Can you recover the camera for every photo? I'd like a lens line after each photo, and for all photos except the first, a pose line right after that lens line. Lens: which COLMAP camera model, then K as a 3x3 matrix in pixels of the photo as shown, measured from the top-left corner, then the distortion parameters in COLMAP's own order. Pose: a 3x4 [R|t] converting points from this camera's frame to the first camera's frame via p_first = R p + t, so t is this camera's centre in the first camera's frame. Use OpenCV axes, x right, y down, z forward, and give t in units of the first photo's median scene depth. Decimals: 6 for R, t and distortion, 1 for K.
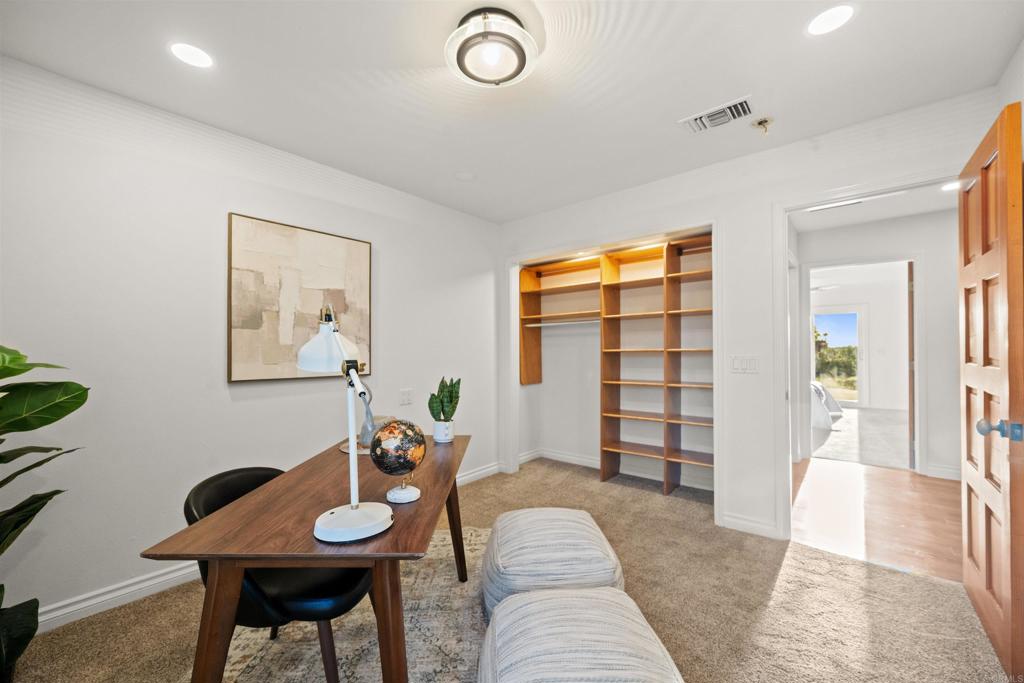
lens RADIAL K [[399.0, 0, 512.1], [0, 399.0, 344.2], [0, 0, 1]] dist [-0.003361, 0.000958]
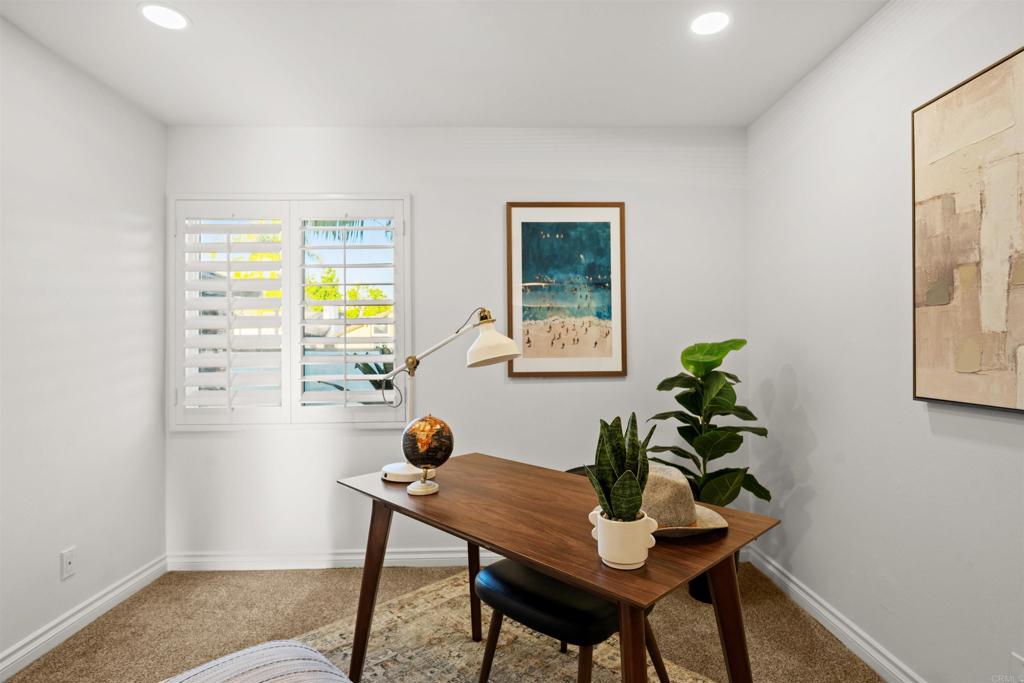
lens RADIAL K [[534.2, 0, 512.3], [0, 534.2, 344.6], [0, 0, 1]] dist [0.001463, 0.000197]
pose [[-0.753528, 0.004544, -0.657401, 0.248693], [0.013807, 0.999865, -0.008914, 0.013041], [0.657271, -0.015793, -0.753489, 1.137137]]
